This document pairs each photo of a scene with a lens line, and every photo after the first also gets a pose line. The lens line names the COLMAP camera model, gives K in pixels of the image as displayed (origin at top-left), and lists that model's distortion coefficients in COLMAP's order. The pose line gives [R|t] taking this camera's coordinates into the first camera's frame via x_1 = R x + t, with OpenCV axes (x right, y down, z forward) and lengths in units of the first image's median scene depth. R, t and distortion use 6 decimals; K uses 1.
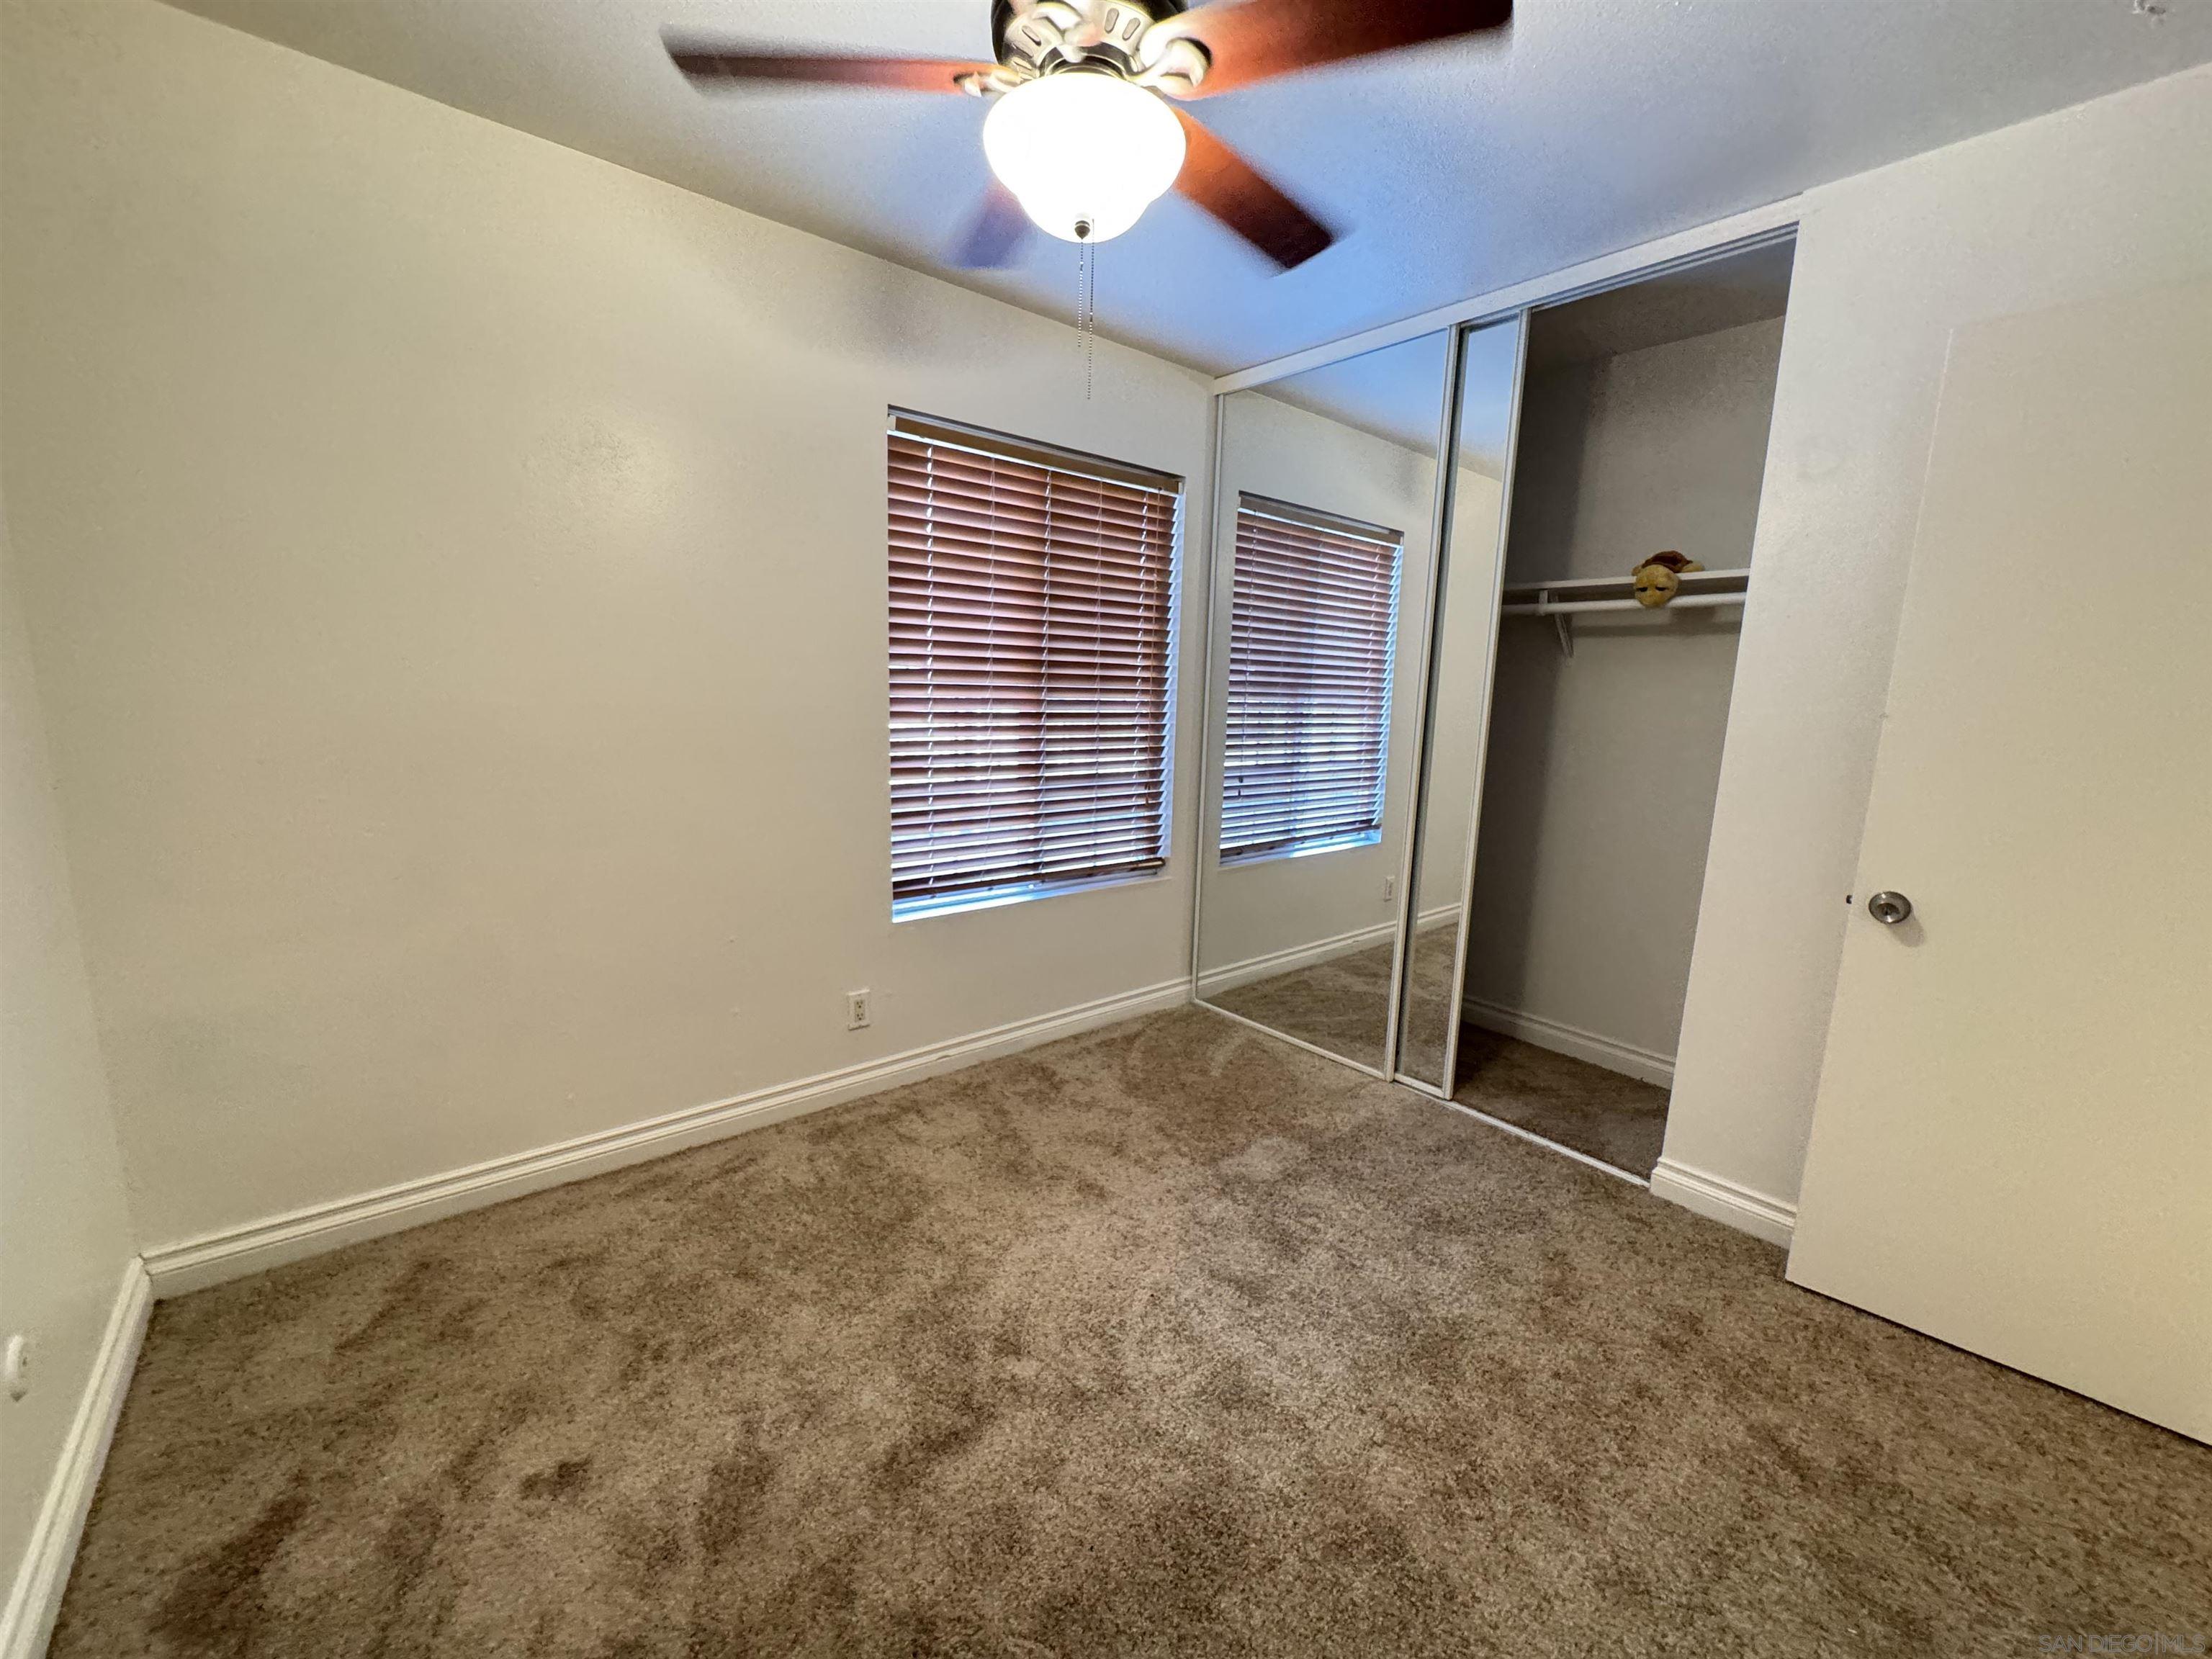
lens RADIAL K [[886.0, 0, 1102.8], [0, 886.0, 842.7], [0, 0, 1]] dist [-0.003293, 0.000483]
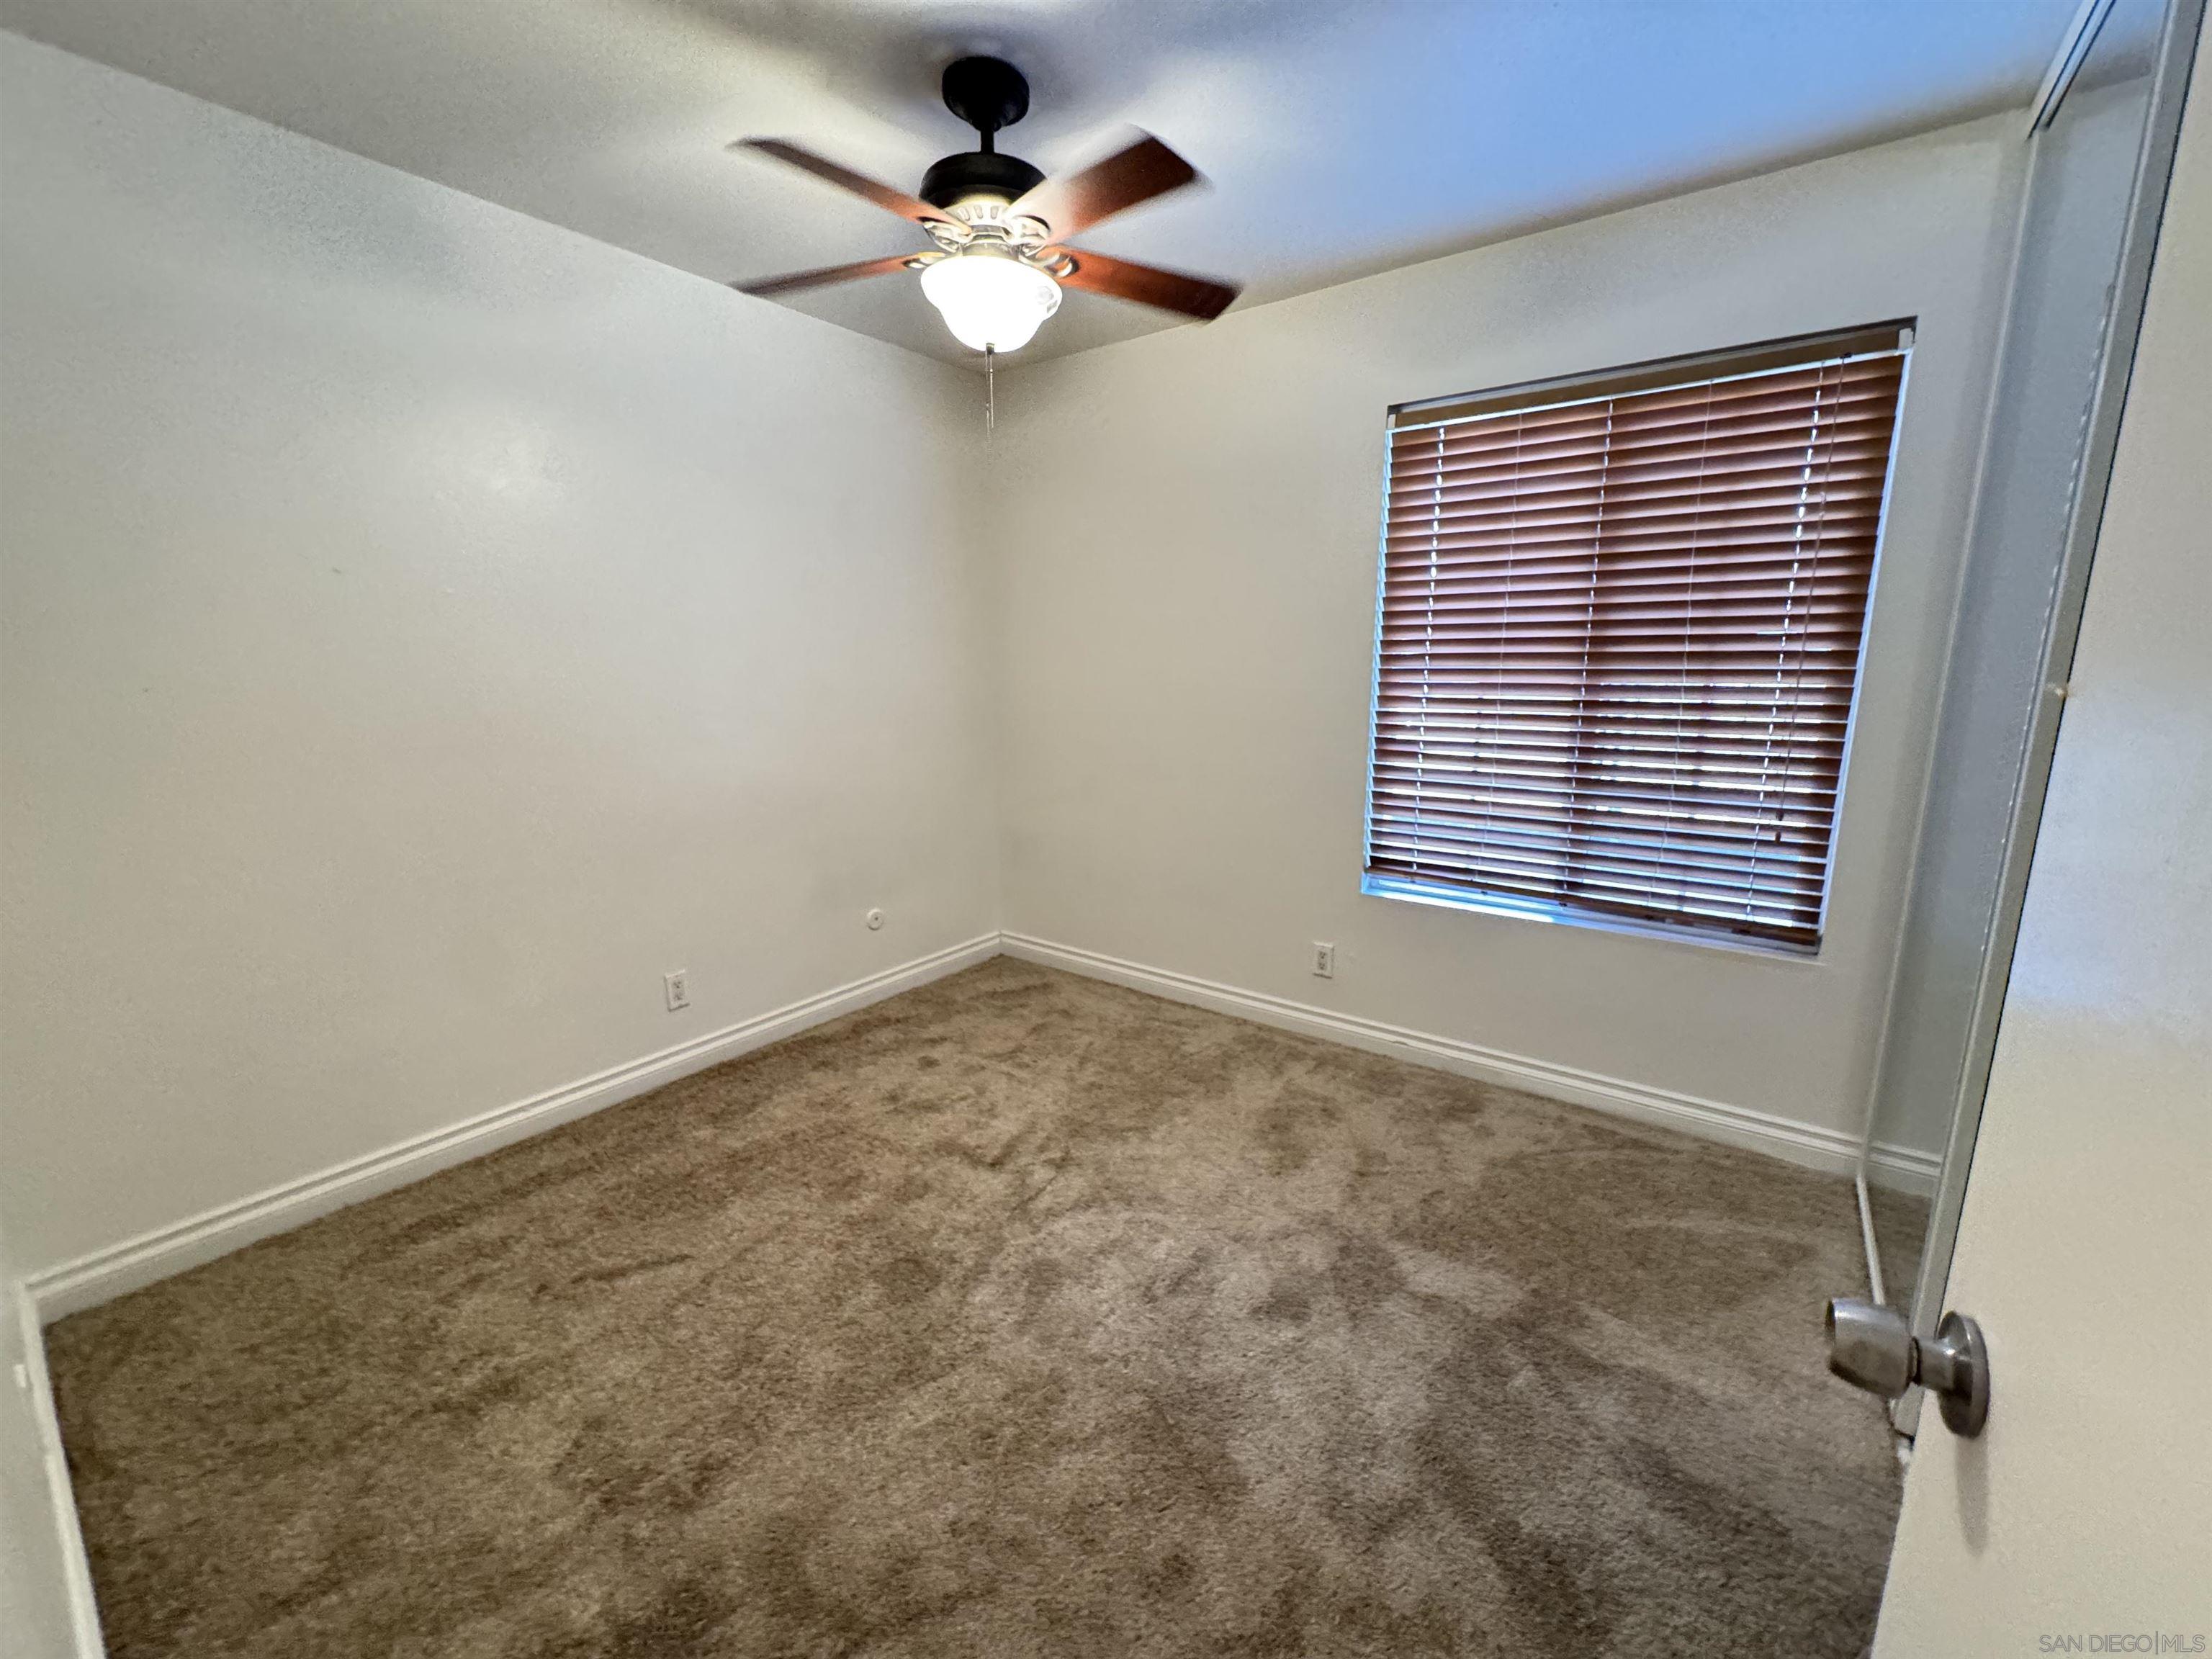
lens RADIAL K [[886.0, 0, 1097.8], [0, 886.0, 840.6], [0, 0, 1]] dist [-0.003293, 0.000483]
pose [[0.224955, 0.162811, -0.960671, 0.709649], [-0.162708, 0.978374, 0.127711, -0.056728], [0.960688, 0.127580, 0.246580, 0.421945]]
